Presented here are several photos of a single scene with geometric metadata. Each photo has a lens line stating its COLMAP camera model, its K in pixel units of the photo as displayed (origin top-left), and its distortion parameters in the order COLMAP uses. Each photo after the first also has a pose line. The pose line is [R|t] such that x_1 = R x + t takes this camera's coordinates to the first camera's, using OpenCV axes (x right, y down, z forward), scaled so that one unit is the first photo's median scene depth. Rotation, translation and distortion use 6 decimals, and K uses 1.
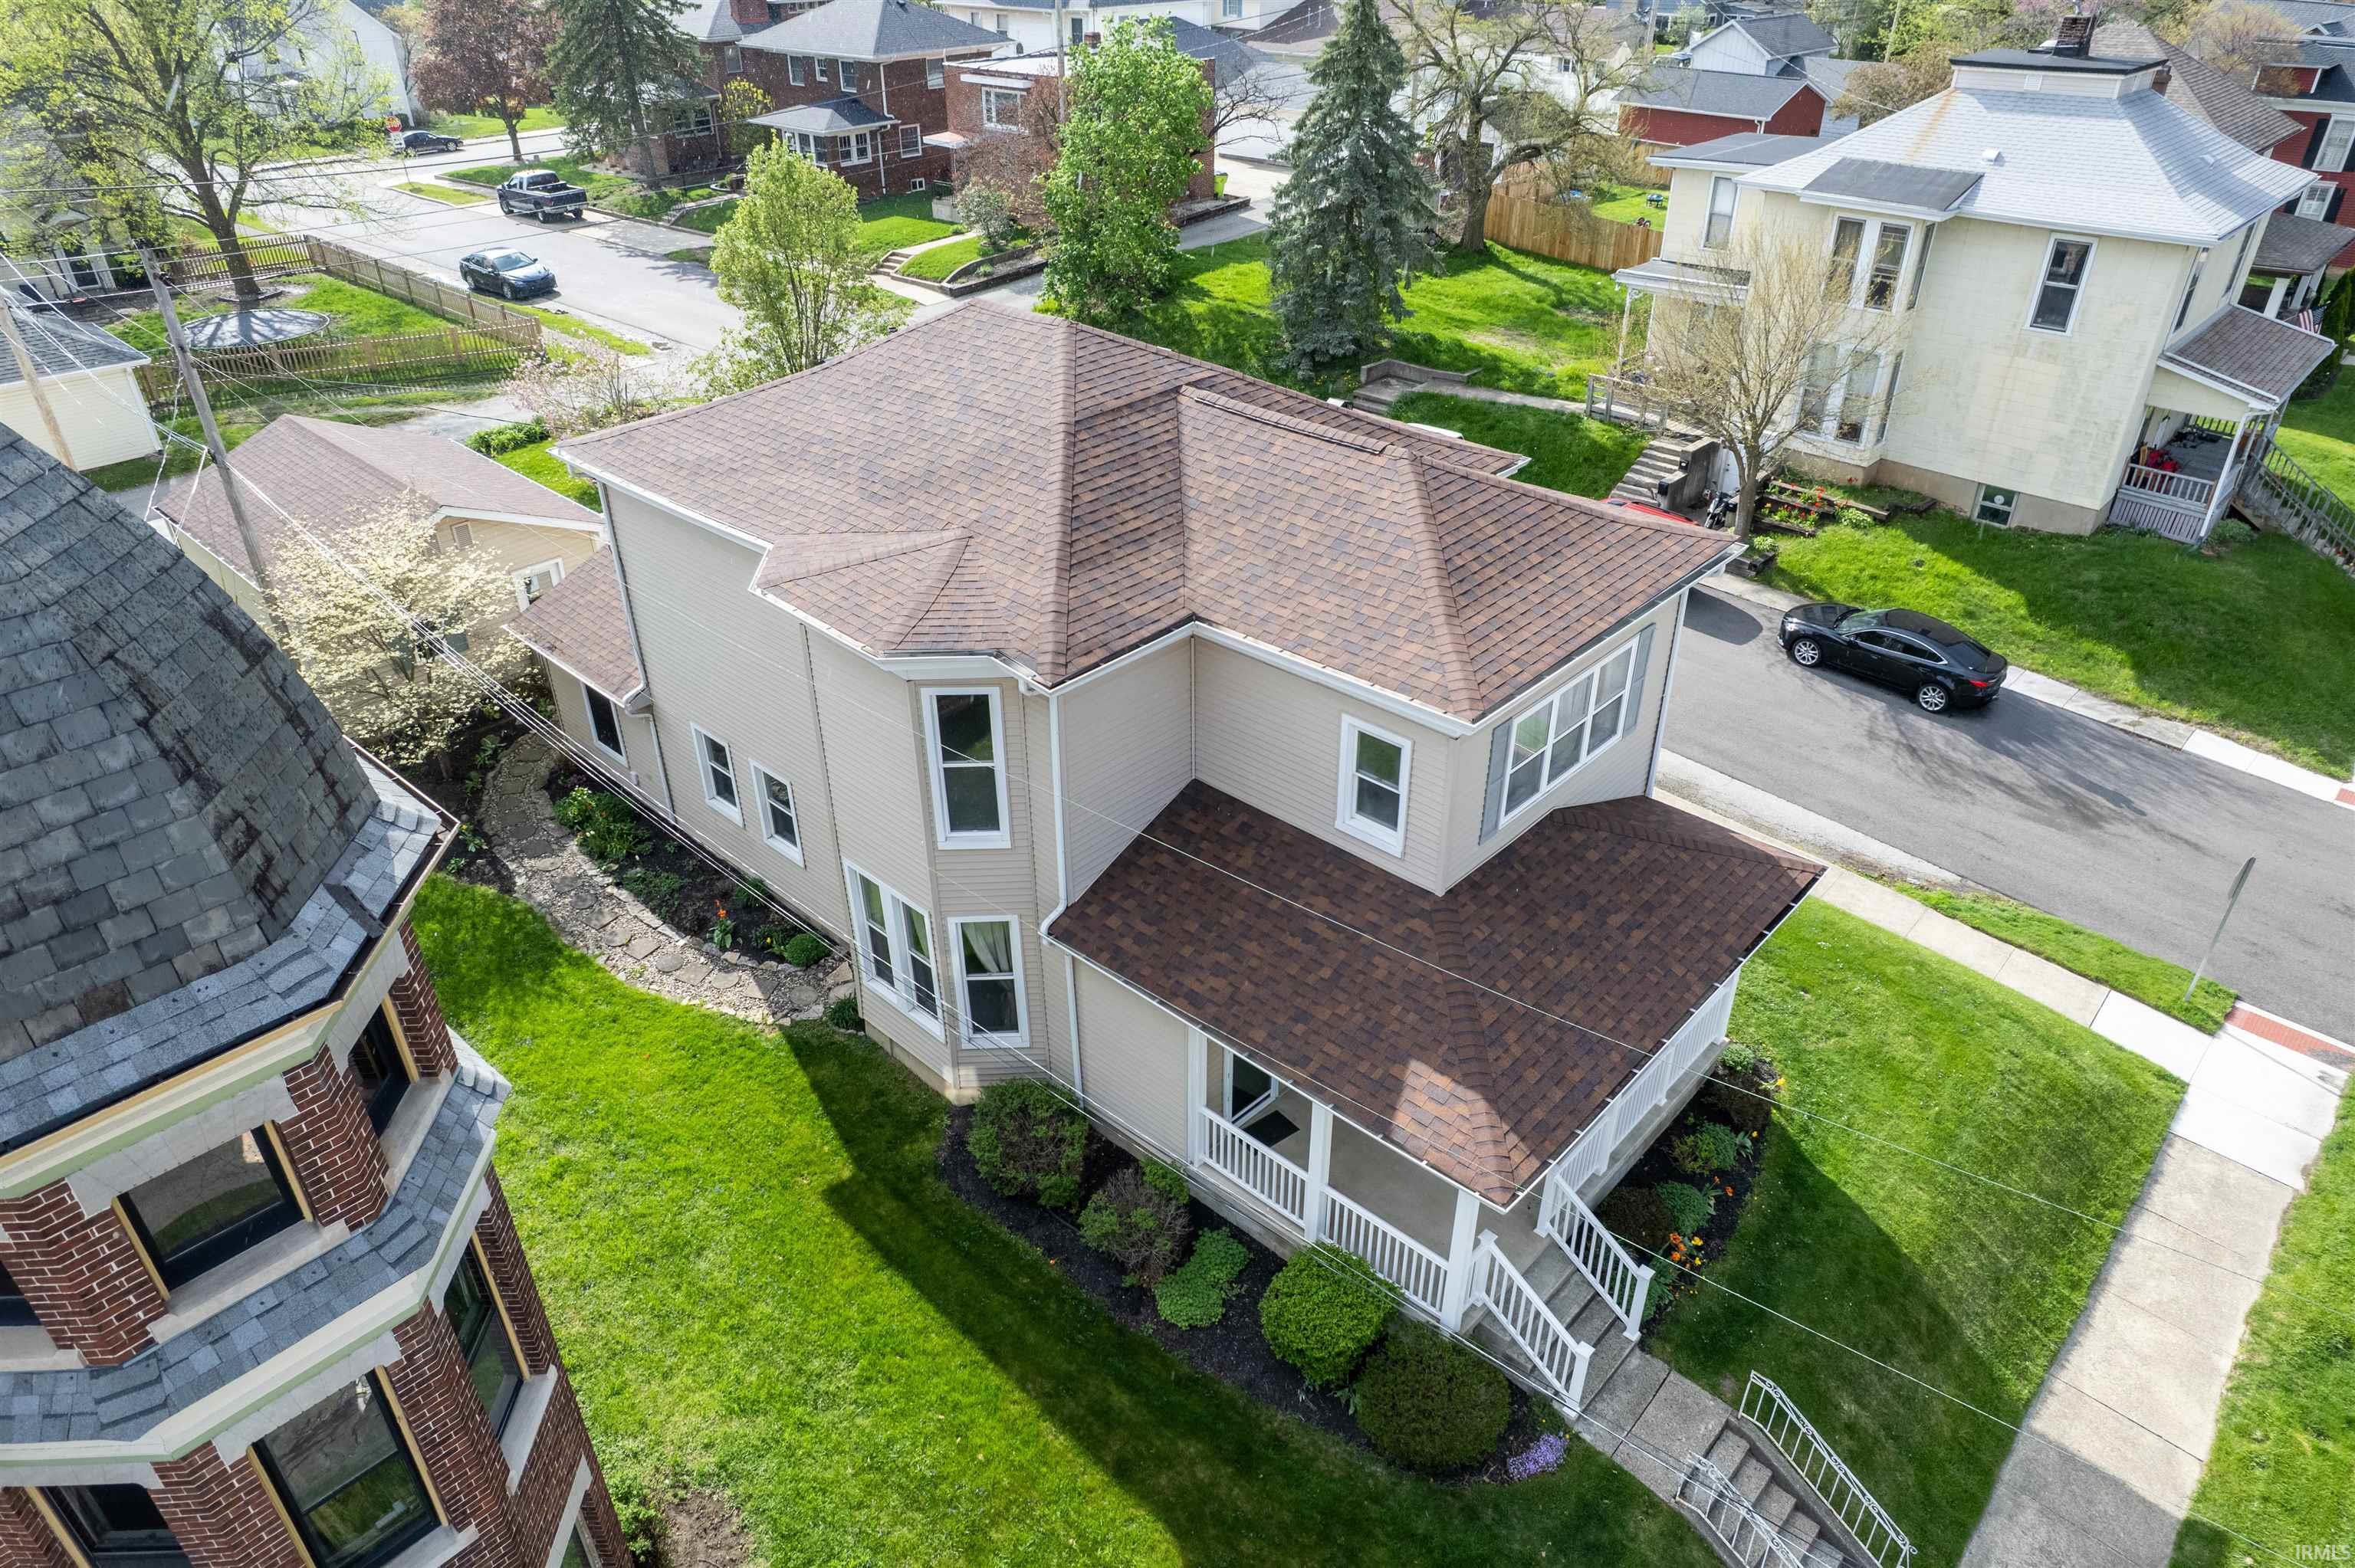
lens RADIAL K [[1502.9, 0, 1191.5], [0, 1502.9, 793.7], [0, 0, 1]] dist [-0.066905, 0.039599]
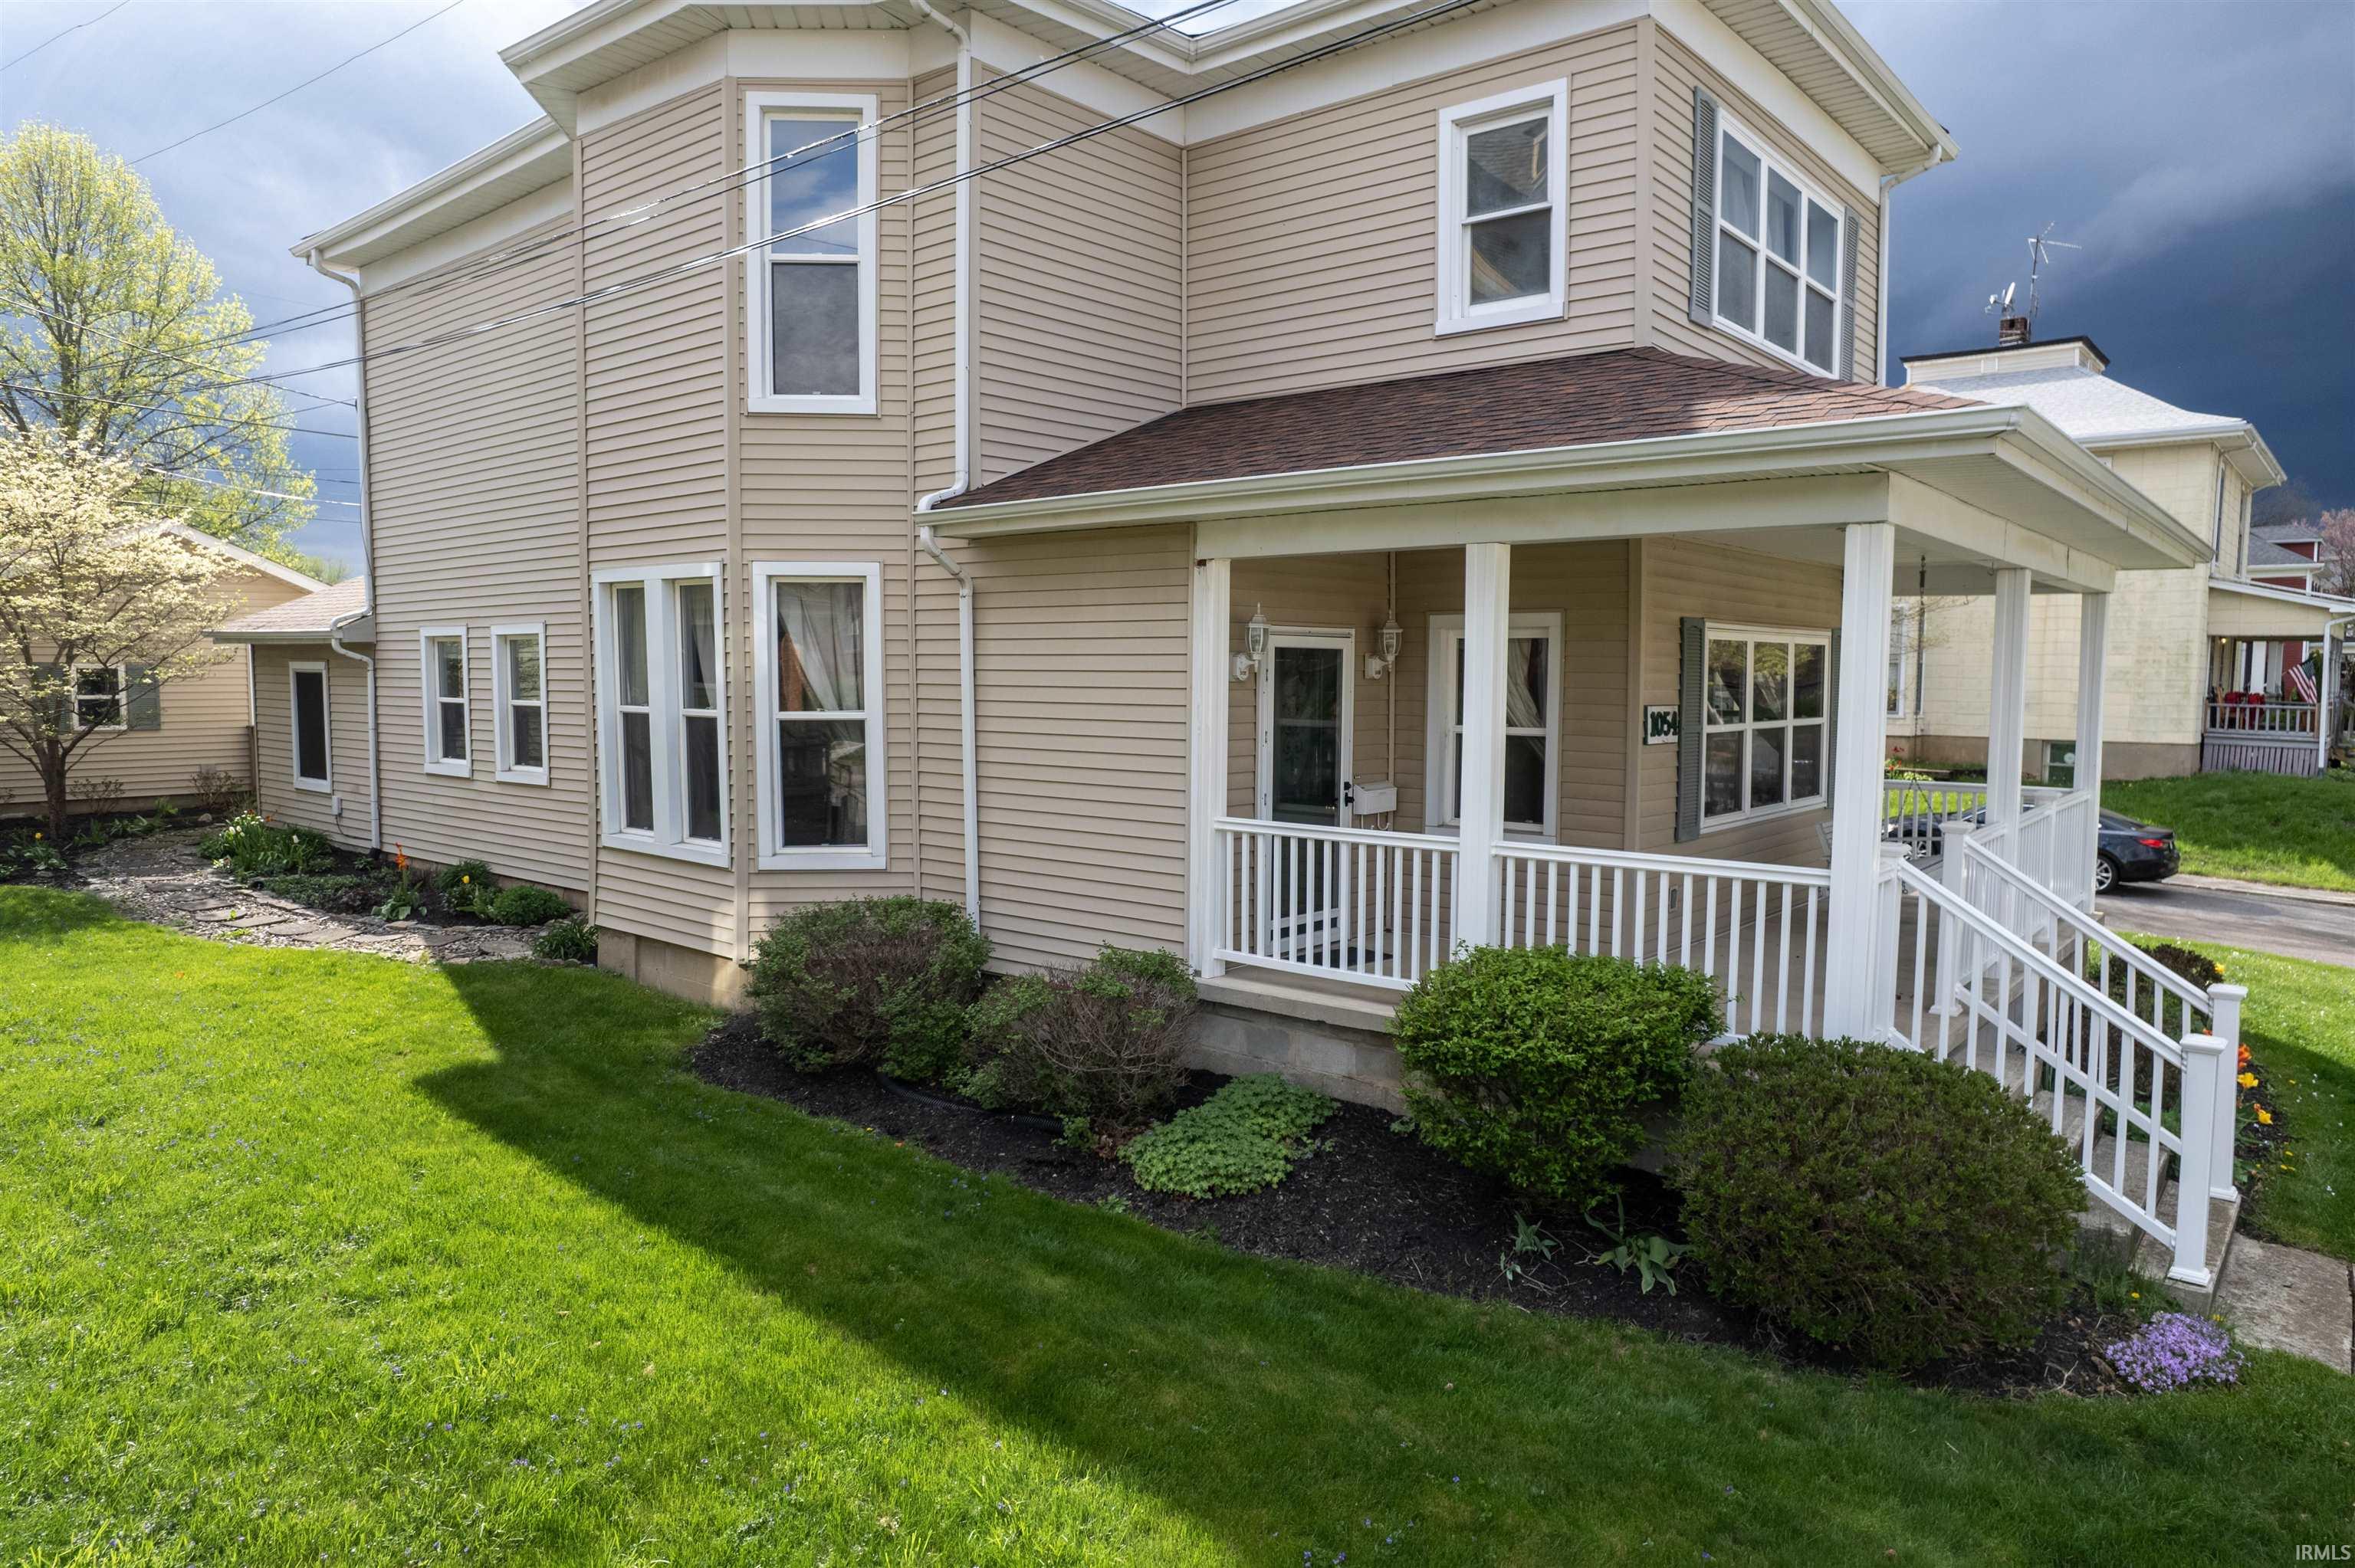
lens RADIAL K [[1502.9, 0, 1193.5], [0, 1502.9, 795.5], [0, 0, 1]] dist [-0.066905, 0.039599]
pose [[0.998724, -0.000124, 0.050498, -0.026222], [0.023376, 0.887546, -0.460125, 0.425511], [-0.044762, 0.460719, 0.886417, 0.541489]]
